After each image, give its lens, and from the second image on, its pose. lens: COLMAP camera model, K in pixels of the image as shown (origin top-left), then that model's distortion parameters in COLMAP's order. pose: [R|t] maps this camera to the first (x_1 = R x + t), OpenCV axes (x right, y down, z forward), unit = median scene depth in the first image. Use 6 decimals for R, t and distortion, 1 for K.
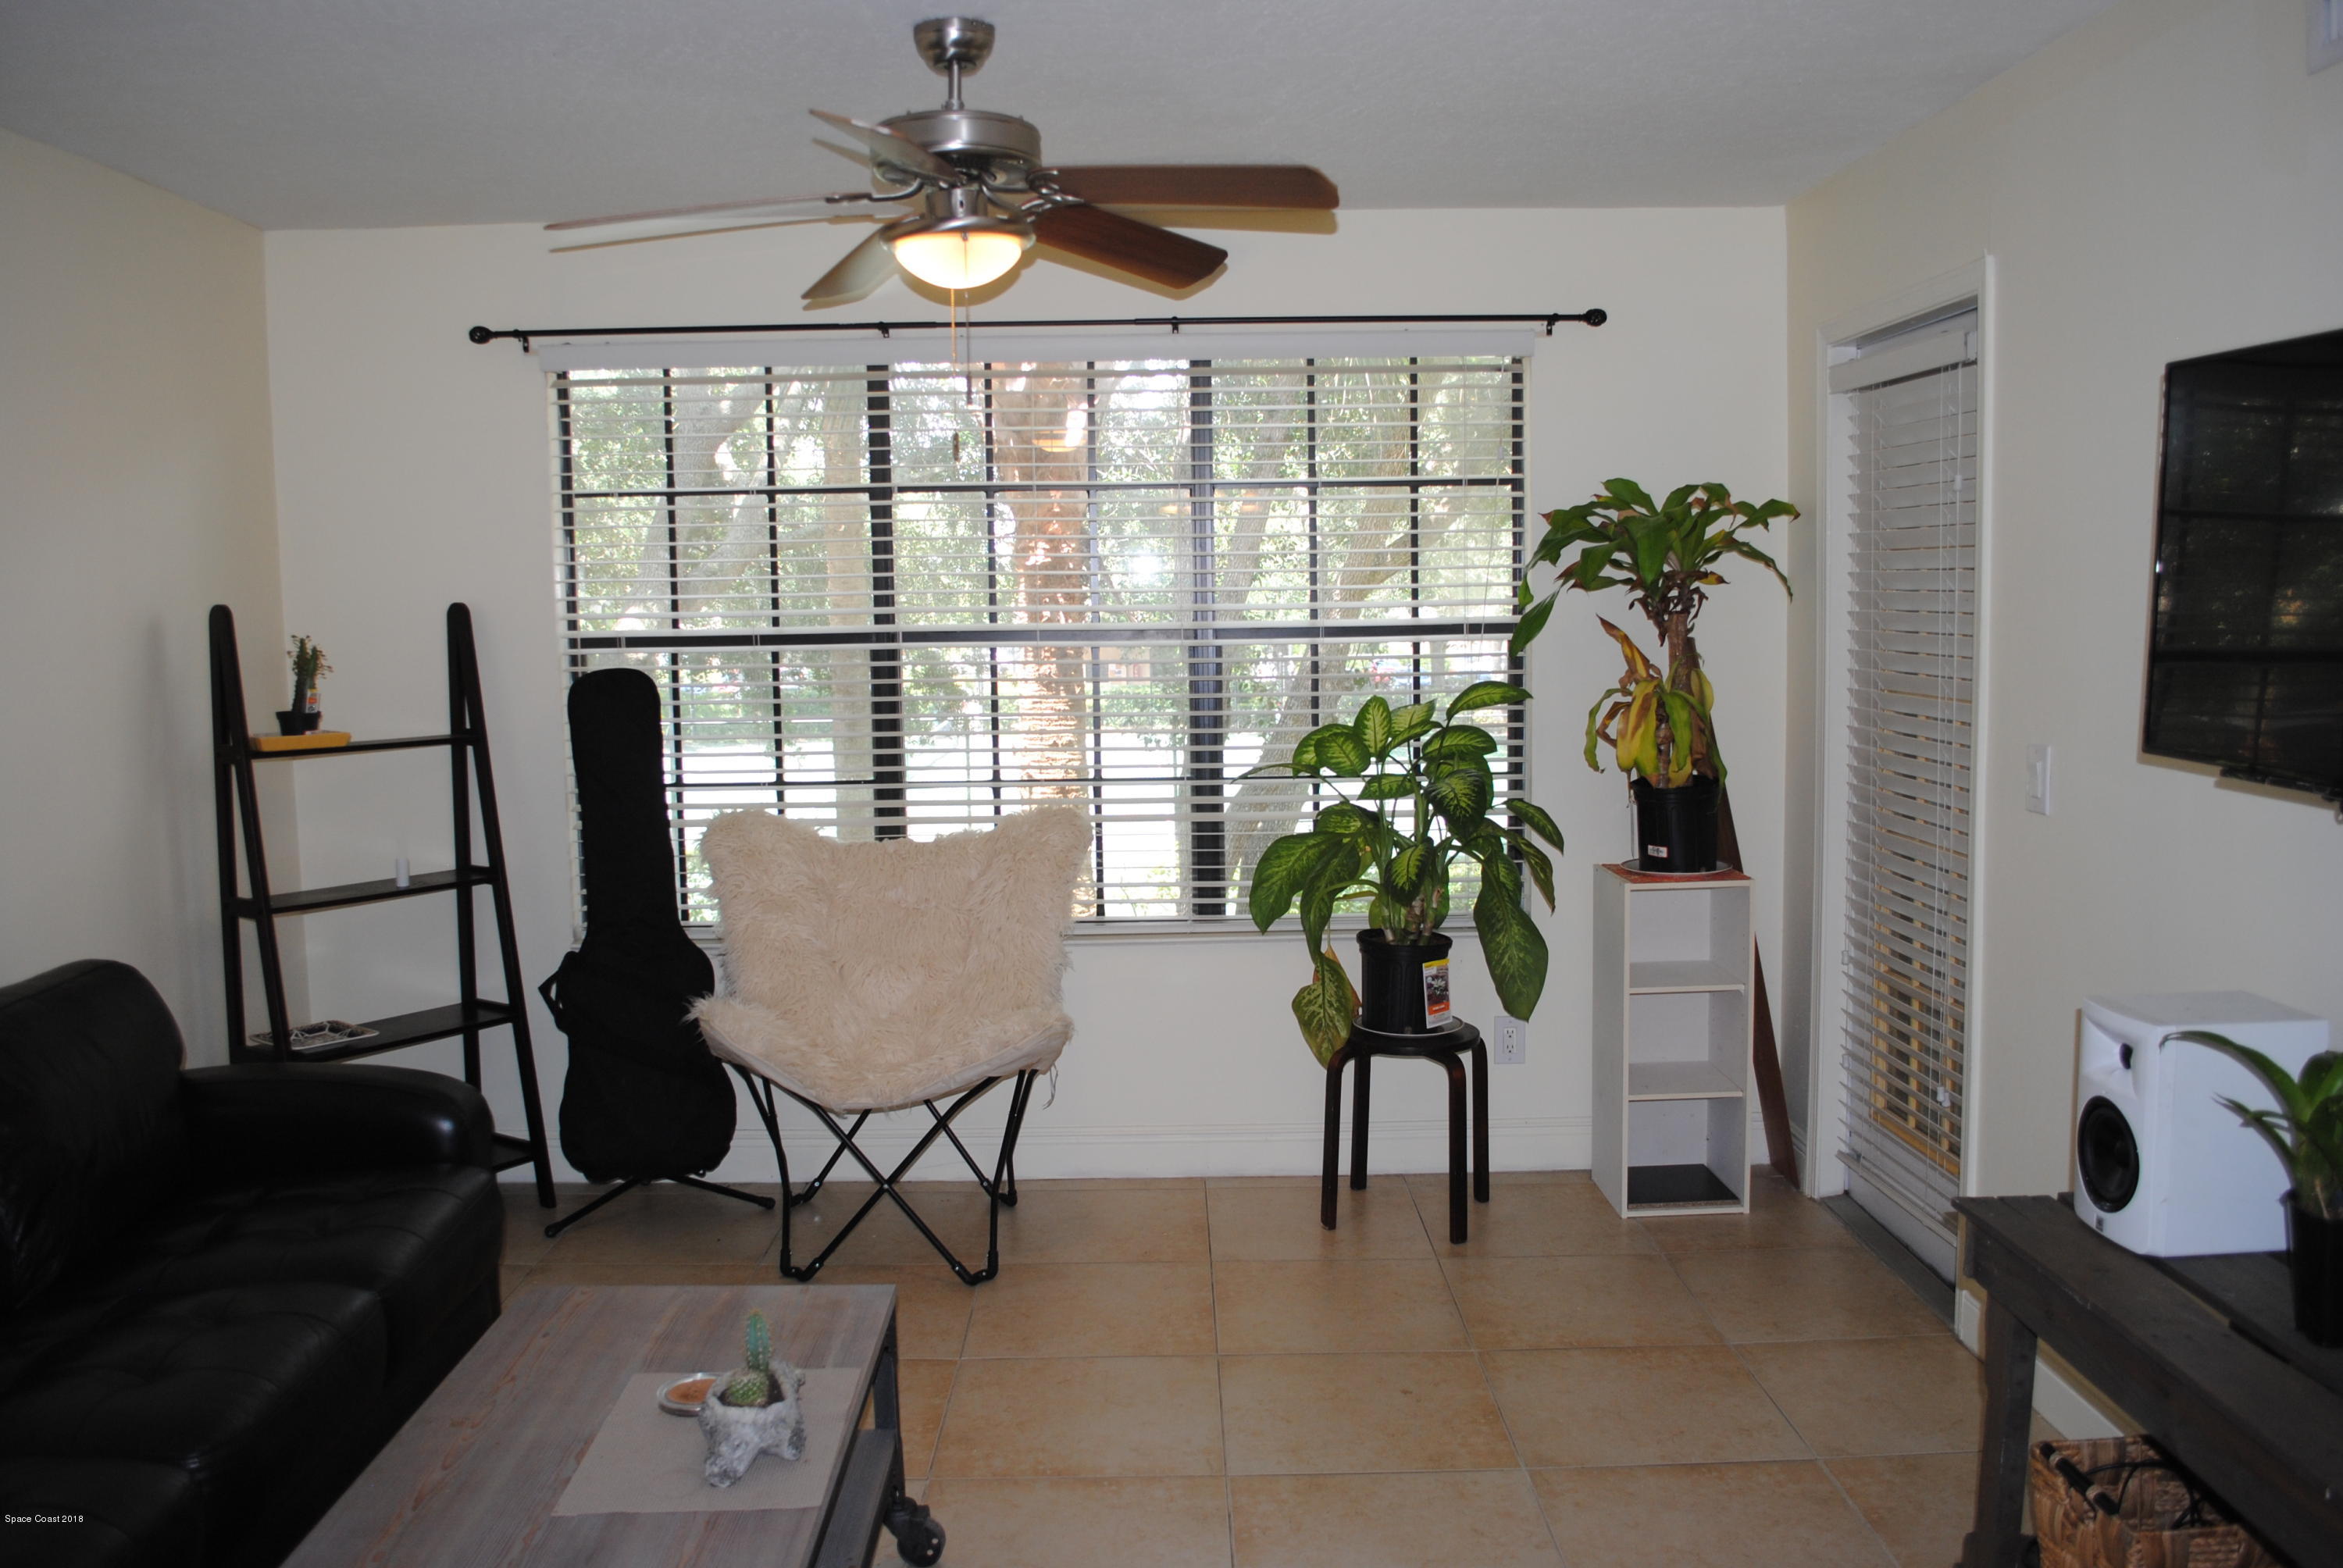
lens RADIAL K [[1836.0, 0, 1171.3], [0, 1836.0, 785.5], [0, 0, 1]] dist [-0.086996, 0.016737]
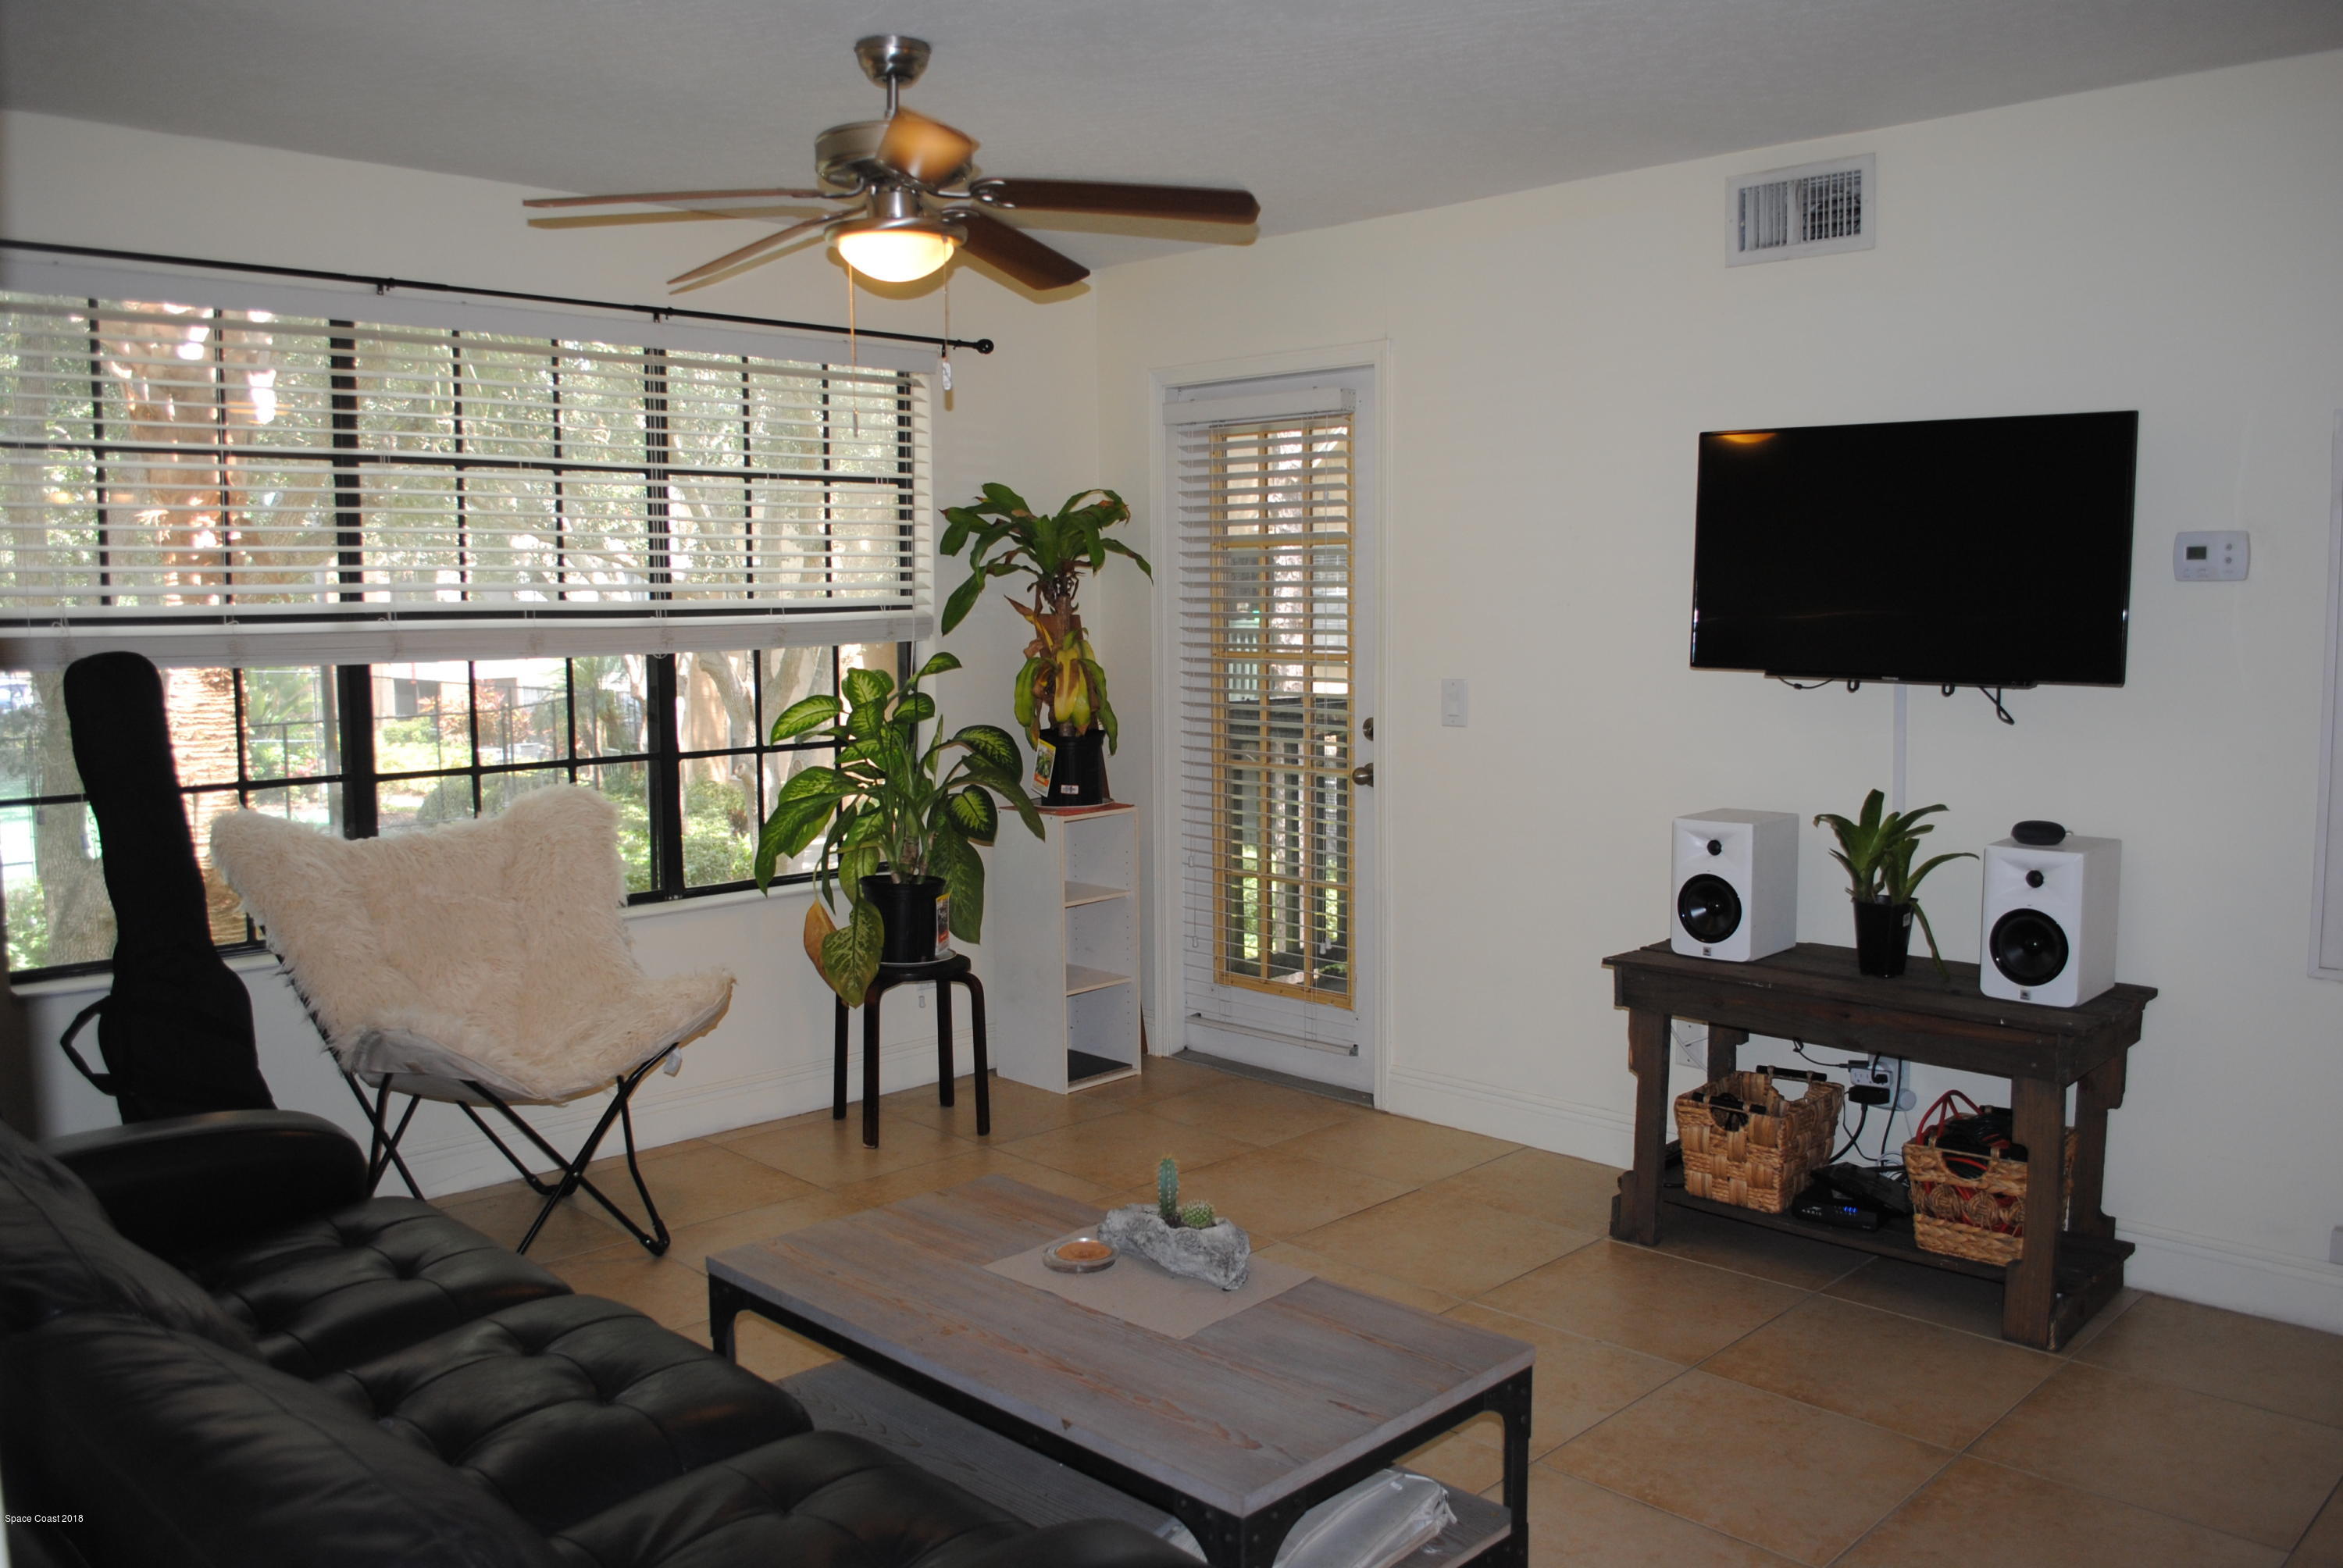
lens RADIAL K [[1836.0, 0, 1172.7], [0, 1836.0, 775.9], [0, 0, 1]] dist [-0.086996, 0.016737]
pose [[0.710996, -0.057662, 0.700828, -0.537223], [0.067374, 0.997633, 0.013731, 0.014721], [-0.699961, 0.037455, 0.713198, 0.074143]]
